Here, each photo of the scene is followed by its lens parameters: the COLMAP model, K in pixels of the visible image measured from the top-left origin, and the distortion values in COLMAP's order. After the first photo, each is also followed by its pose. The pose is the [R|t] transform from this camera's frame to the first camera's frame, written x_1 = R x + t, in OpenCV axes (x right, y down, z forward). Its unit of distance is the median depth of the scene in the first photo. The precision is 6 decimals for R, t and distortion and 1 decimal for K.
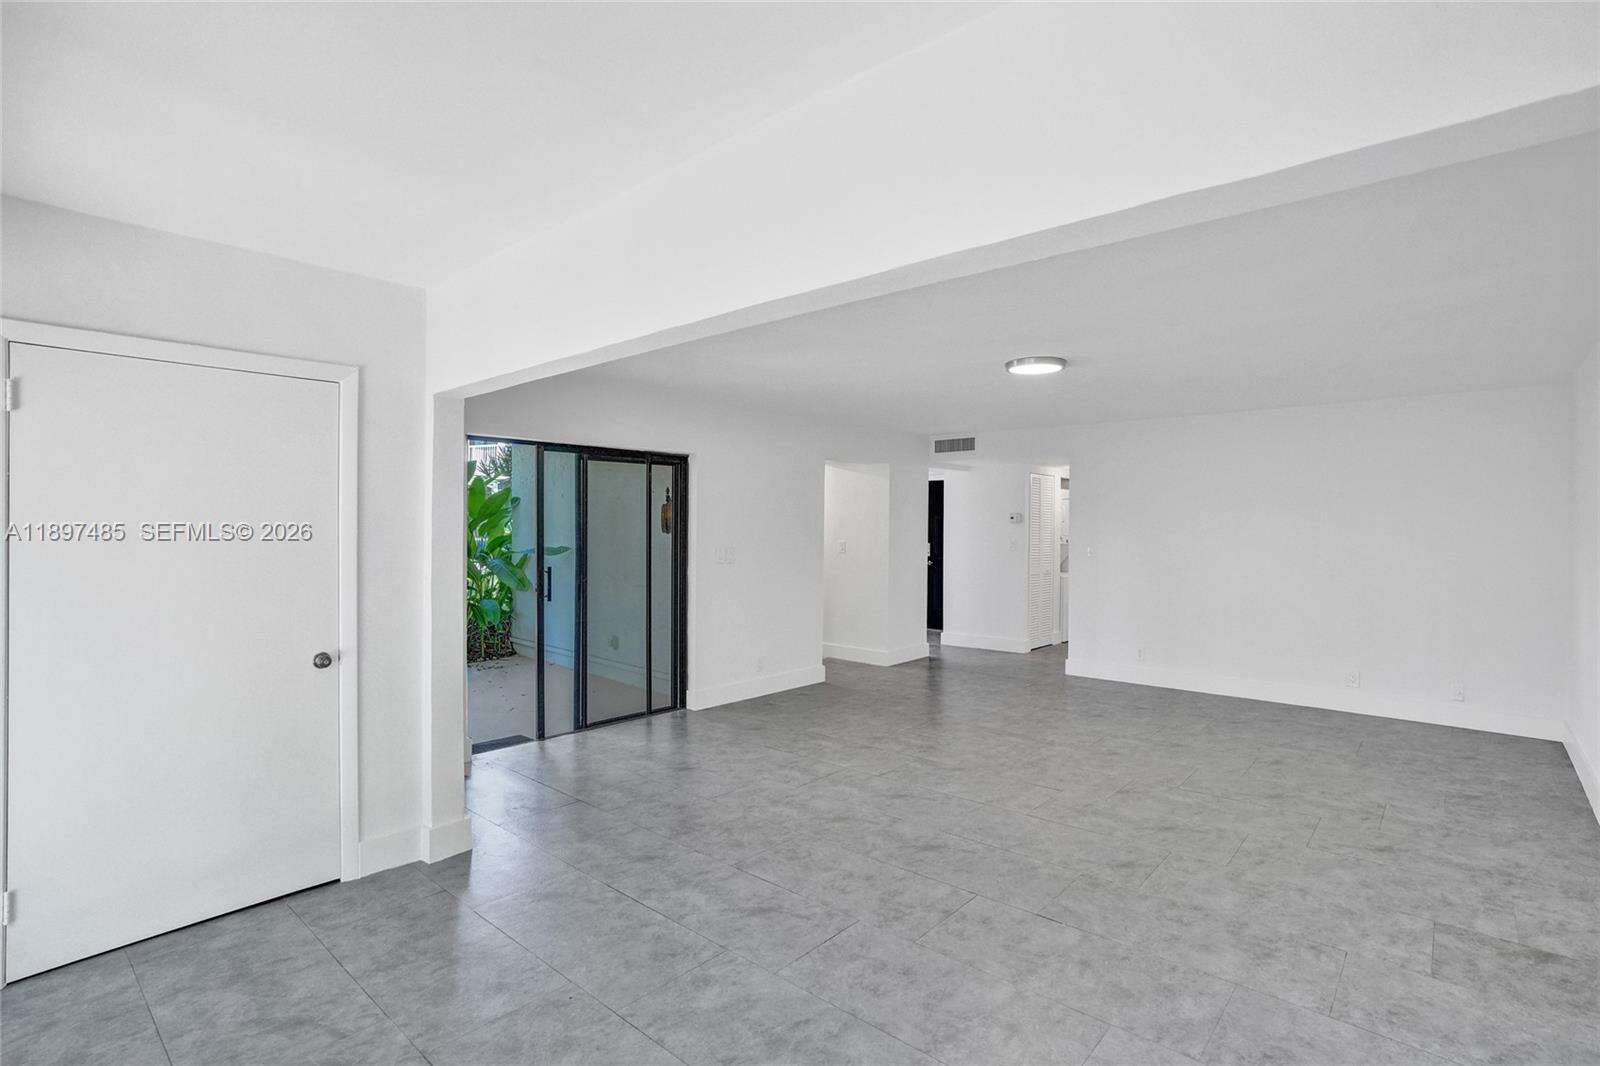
lens RADIAL K [[767.6, 0, 802.1], [0, 767.6, 526.5], [0, 0, 1]] dist [-0.025007, 0.004215]
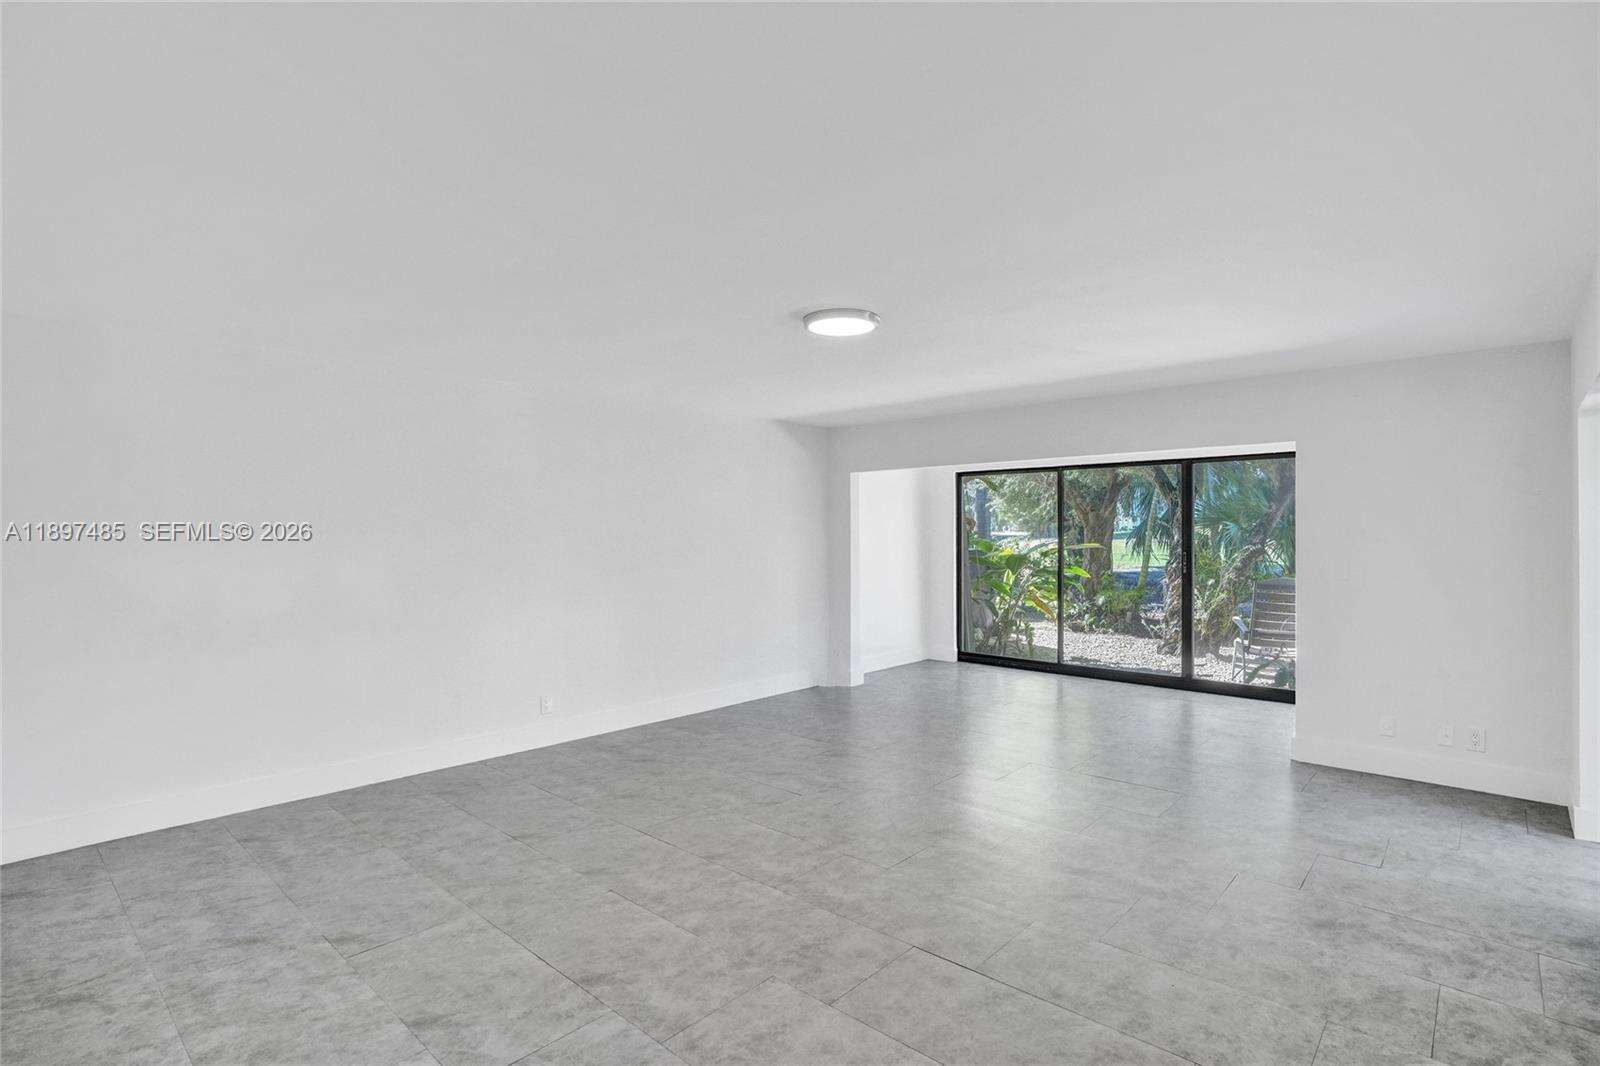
lens RADIAL K [[767.6, 0, 800.5], [0, 767.6, 539.2], [0, 0, 1]] dist [-0.025007, 0.004215]
pose [[-0.999822, -0.001789, 0.018760, 0.386121], [-0.001681, 0.999982, 0.005806, 0.005170], [-0.018770, 0.005773, -0.999807, 2.068742]]
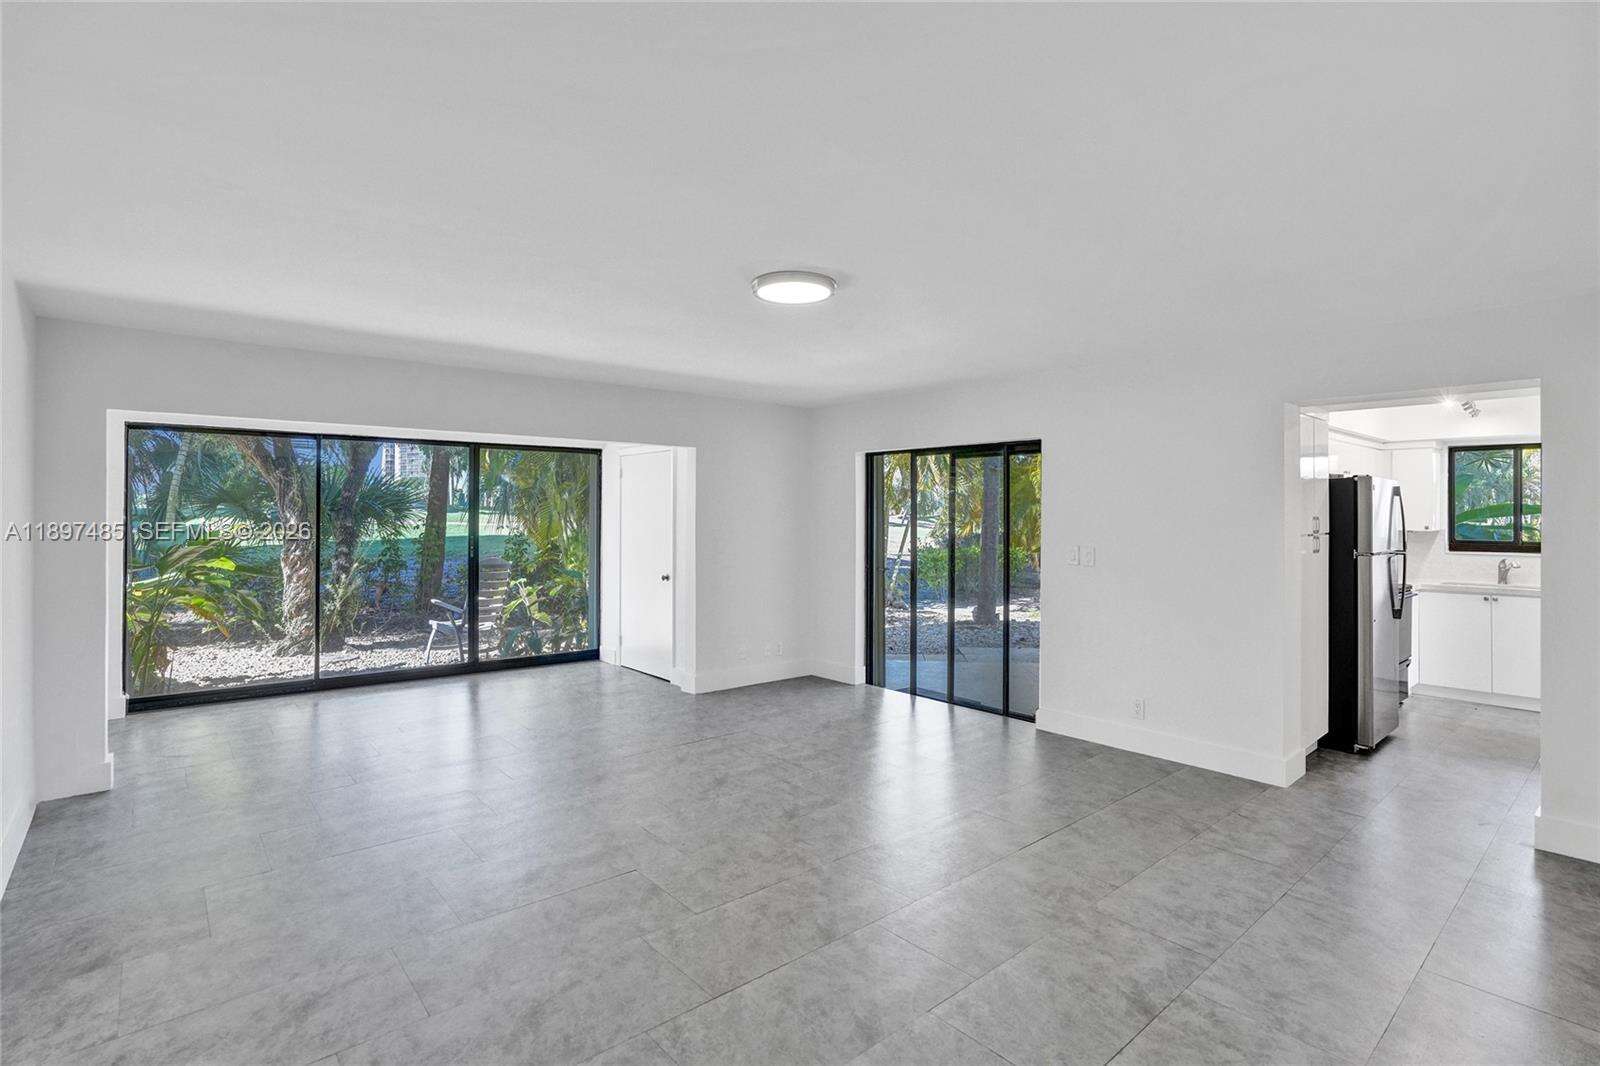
lens RADIAL K [[767.6, 0, 798.2], [0, 767.6, 517.8], [0, 0, 1]] dist [-0.025007, 0.004215]
pose [[-0.150486, -0.004739, -0.988601, 1.155454], [-0.004171, 0.999983, -0.004158, 0.005144], [0.988603, 0.003498, -0.150504, 1.296247]]
